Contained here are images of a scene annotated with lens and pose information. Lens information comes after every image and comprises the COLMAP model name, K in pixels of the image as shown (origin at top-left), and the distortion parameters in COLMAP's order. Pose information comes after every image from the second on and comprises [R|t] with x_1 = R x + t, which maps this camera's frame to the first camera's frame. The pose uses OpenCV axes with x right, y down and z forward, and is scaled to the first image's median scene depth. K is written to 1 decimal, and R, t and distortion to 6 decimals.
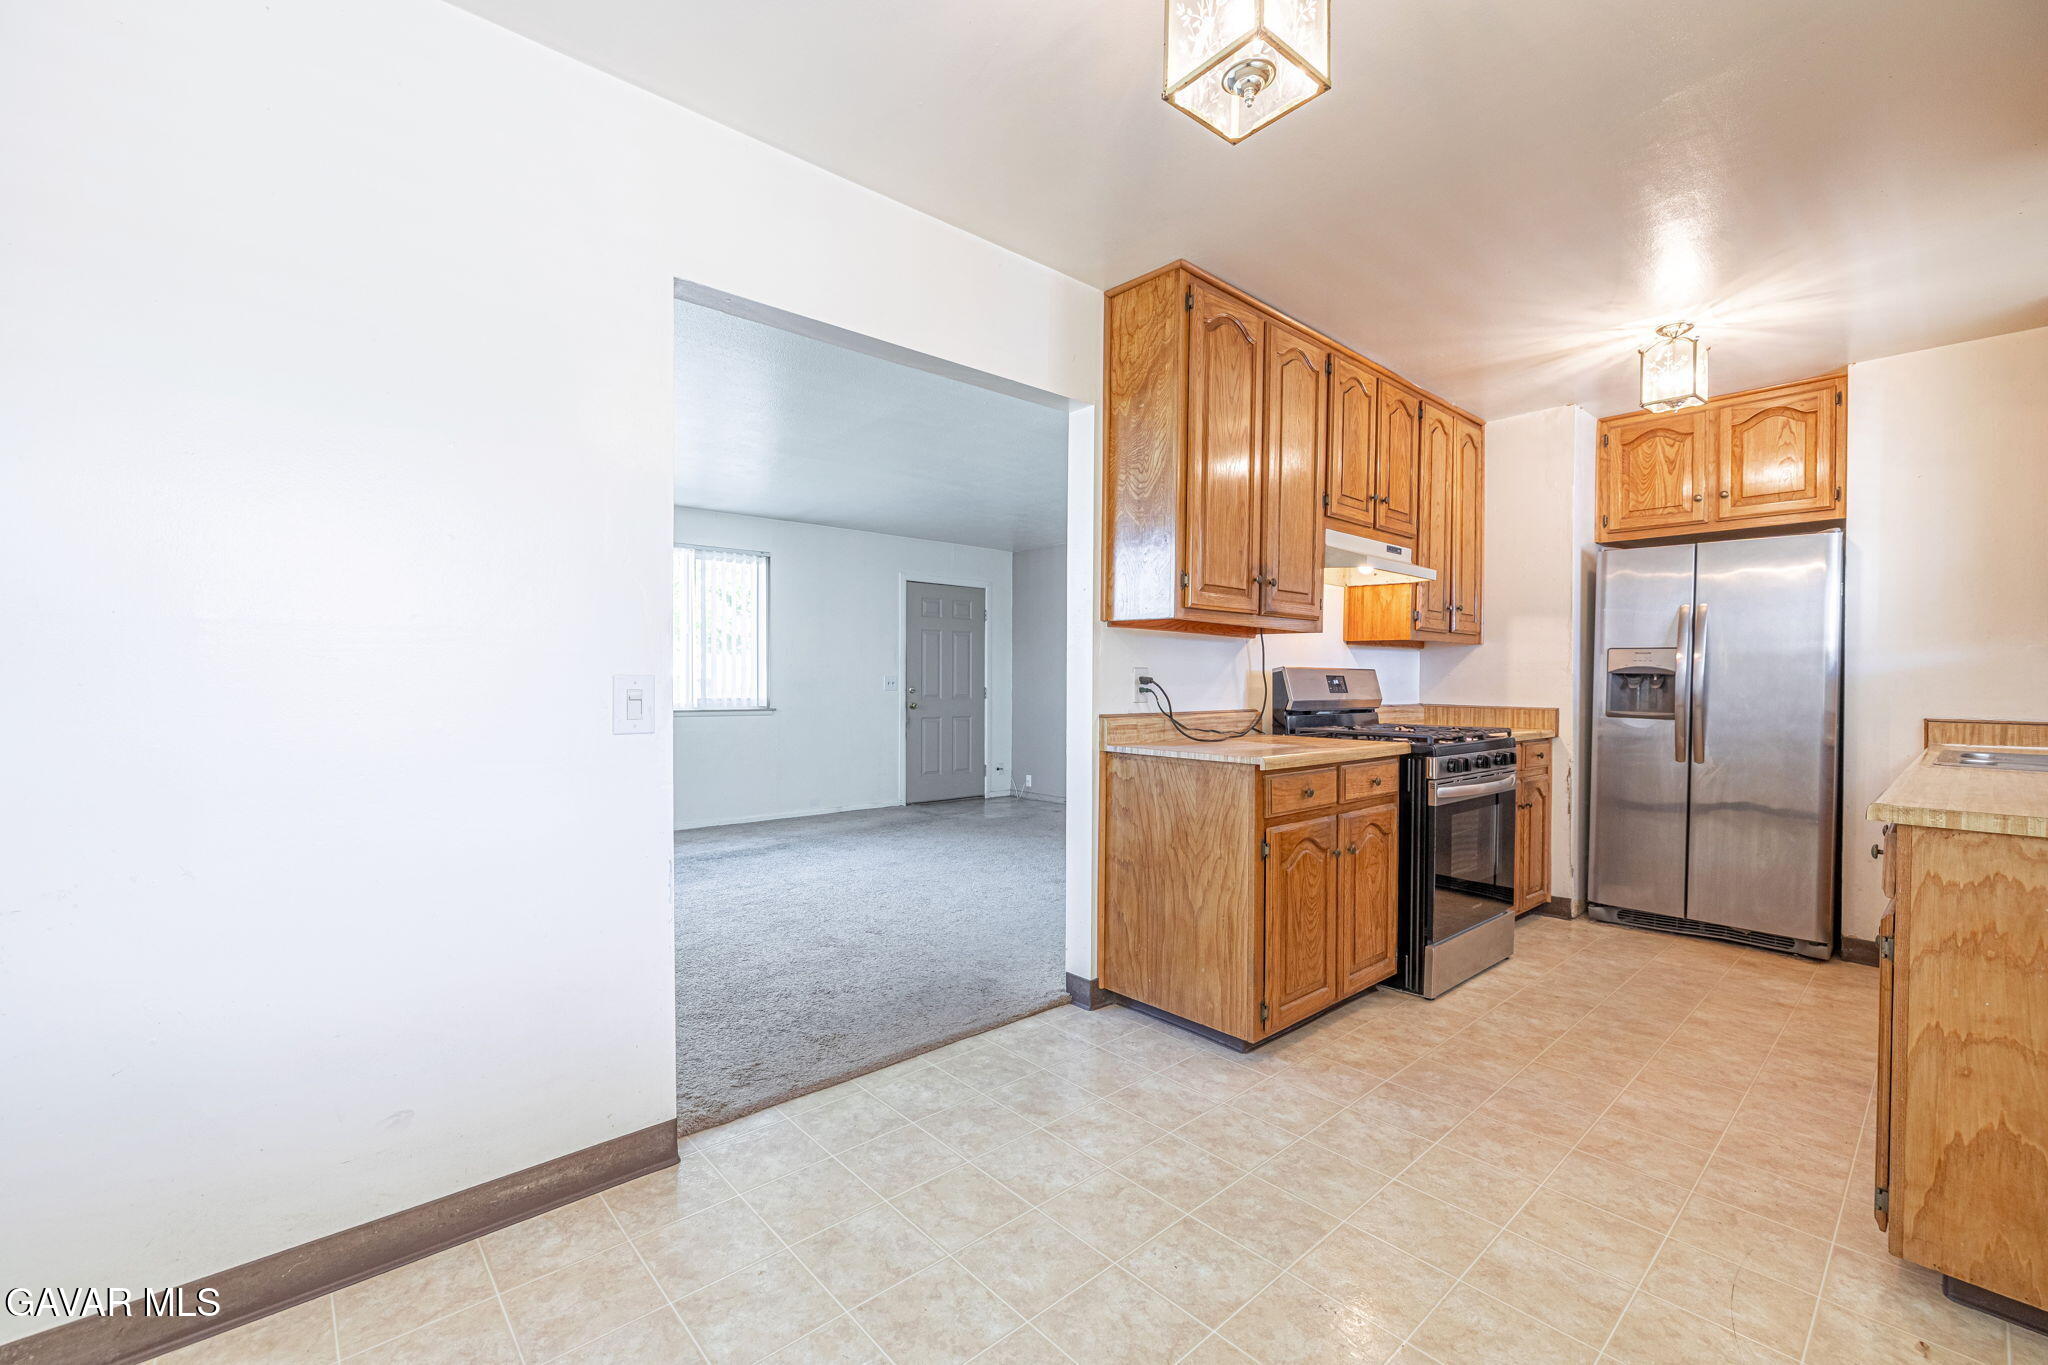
lens RADIAL K [[854.5, 0, 1022.0], [0, 854.5, 680.8], [0, 0, 1]] dist [-0.001680, -0.000171]
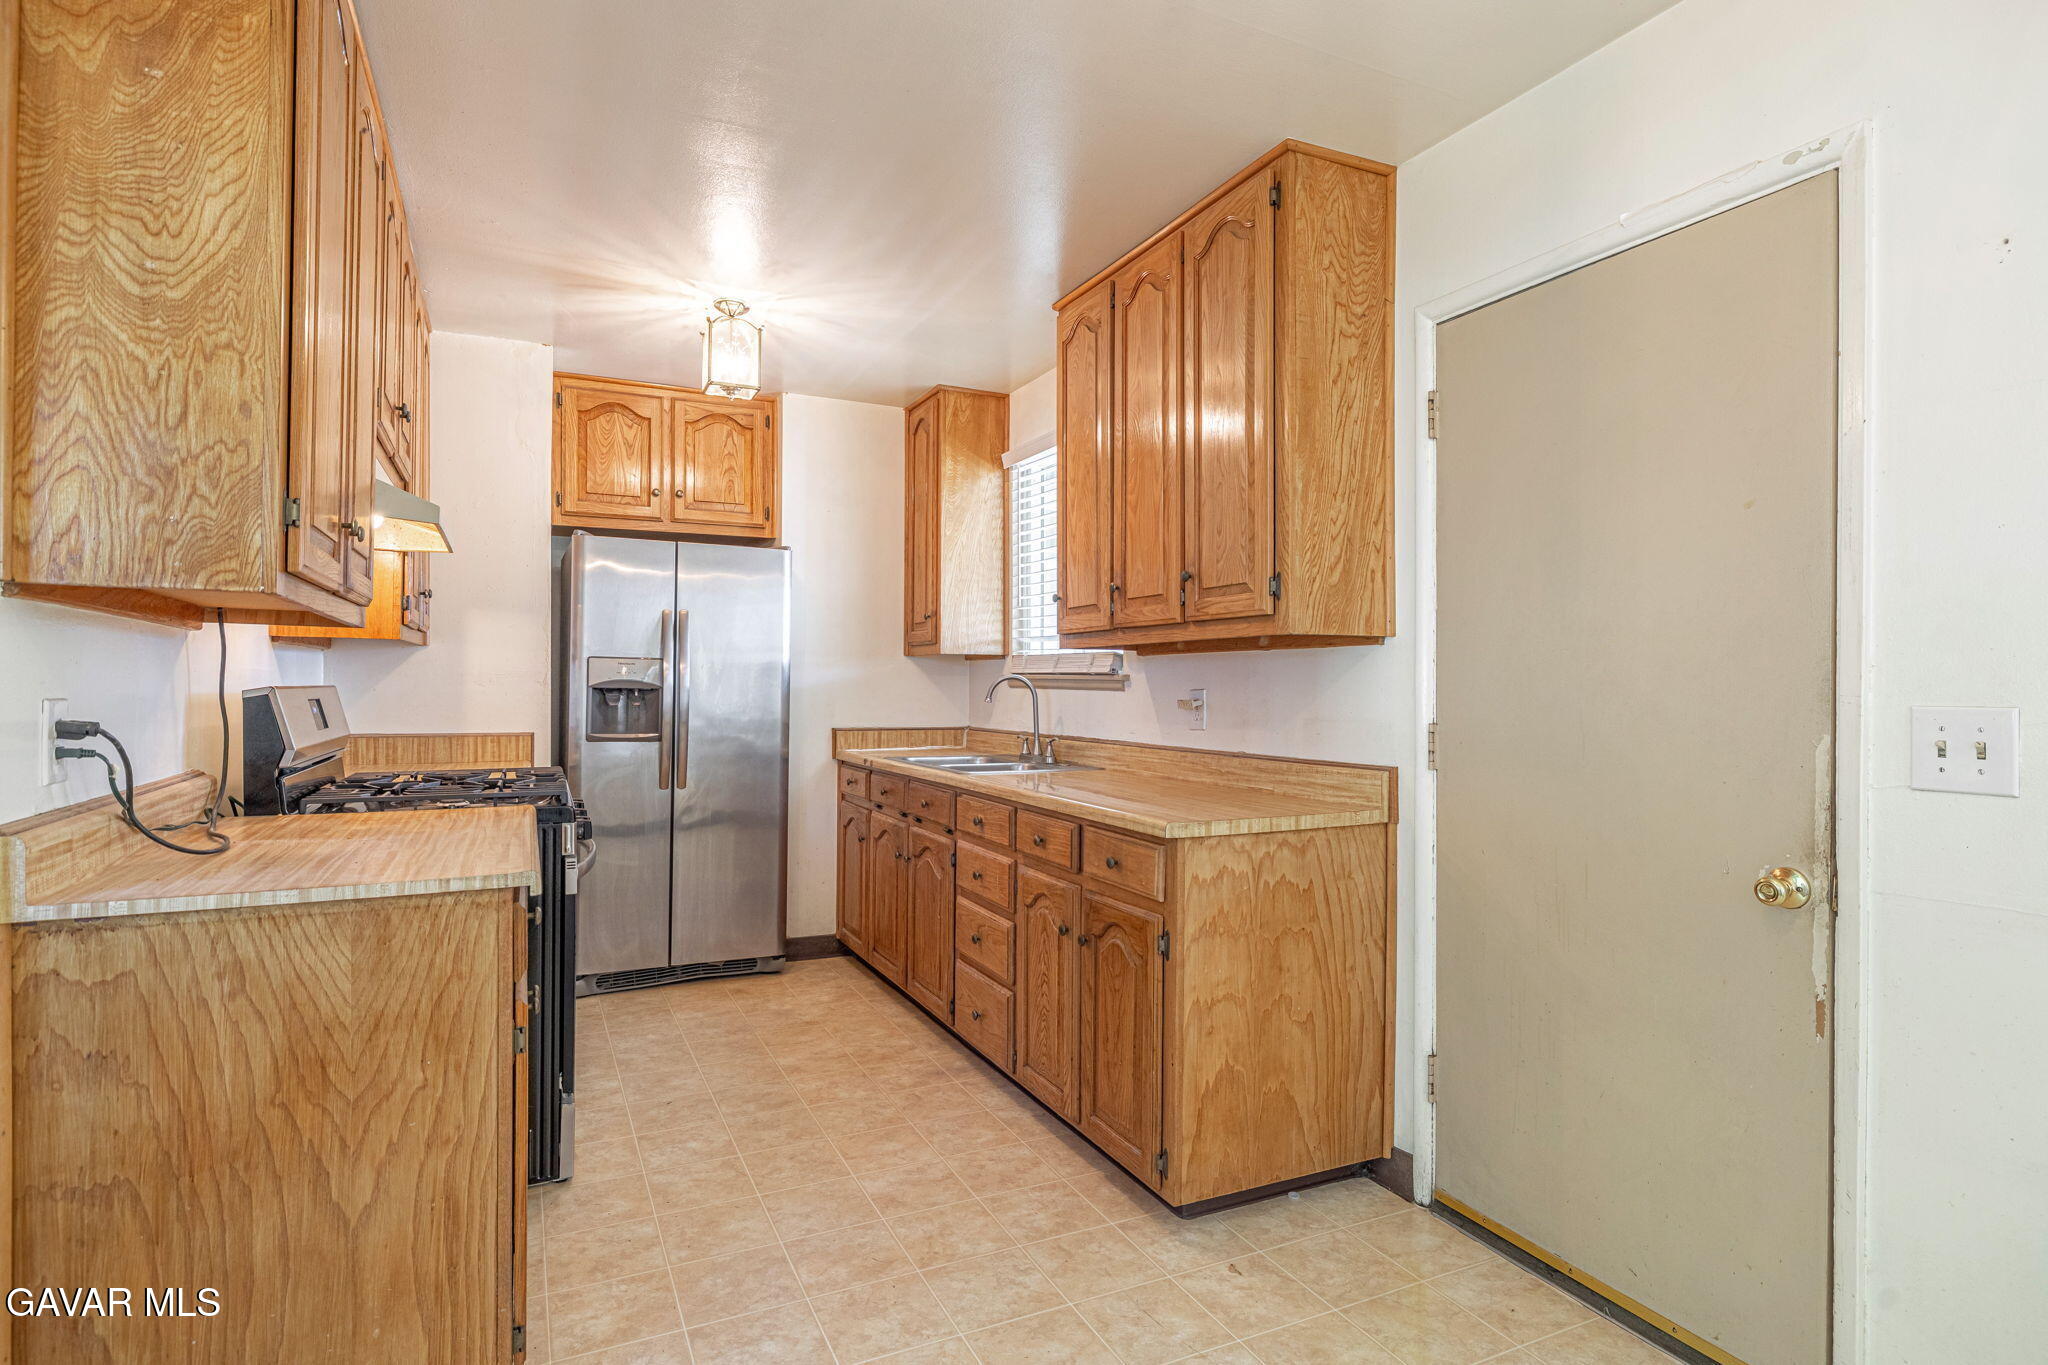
lens RADIAL K [[1046.0, 0, 1018.7], [0, 1046.0, 684.2], [0, 0, 1]] dist [-0.001013, -0.000534]
pose [[0.278931, -0.006597, 0.960288, -0.206133], [-0.003412, 0.999963, 0.007861, -0.026886], [-0.960305, -0.005469, 0.278898, 0.404717]]
